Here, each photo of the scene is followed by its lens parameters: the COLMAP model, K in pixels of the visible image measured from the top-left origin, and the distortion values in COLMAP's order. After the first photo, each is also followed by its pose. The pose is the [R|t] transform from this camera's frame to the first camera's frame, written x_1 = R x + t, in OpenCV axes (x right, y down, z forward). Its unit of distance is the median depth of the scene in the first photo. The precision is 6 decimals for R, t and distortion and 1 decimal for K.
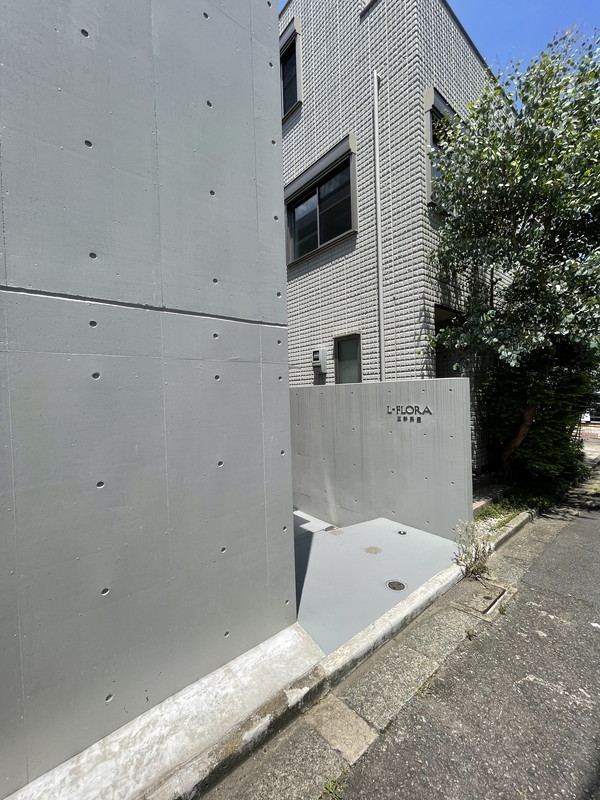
lens RADIAL K [[325.9, 0, 300.4], [0, 325.9, 396.1], [0, 0, 1]] dist [0.002149, -0.000634]
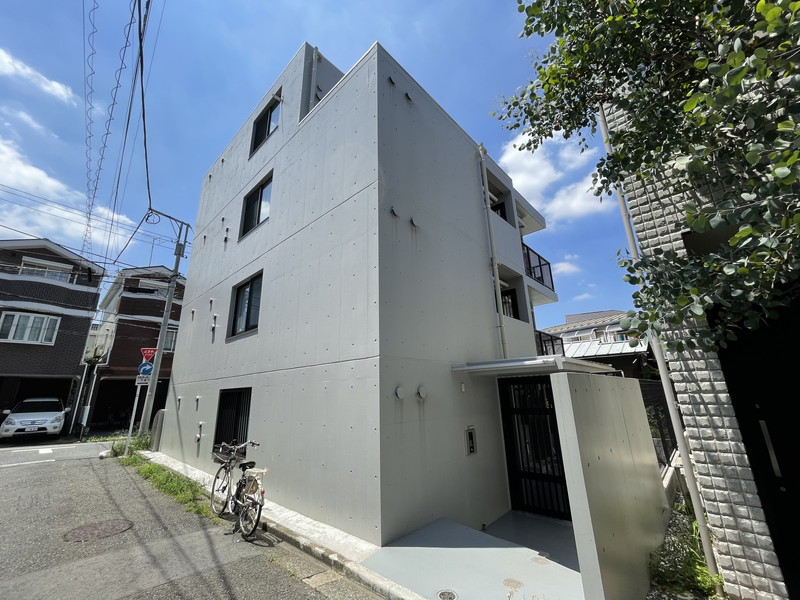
lens RADIAL K [[325.9, 0, 399.6], [0, 325.9, 301.1], [0, 0, 1]] dist [0.002149, -0.000634]
pose [[0.121409, -0.242371, -0.962557, 2.260008], [0.022206, 0.970151, -0.241482, -0.090347], [0.992354, 0.007944, 0.123167, 1.123653]]
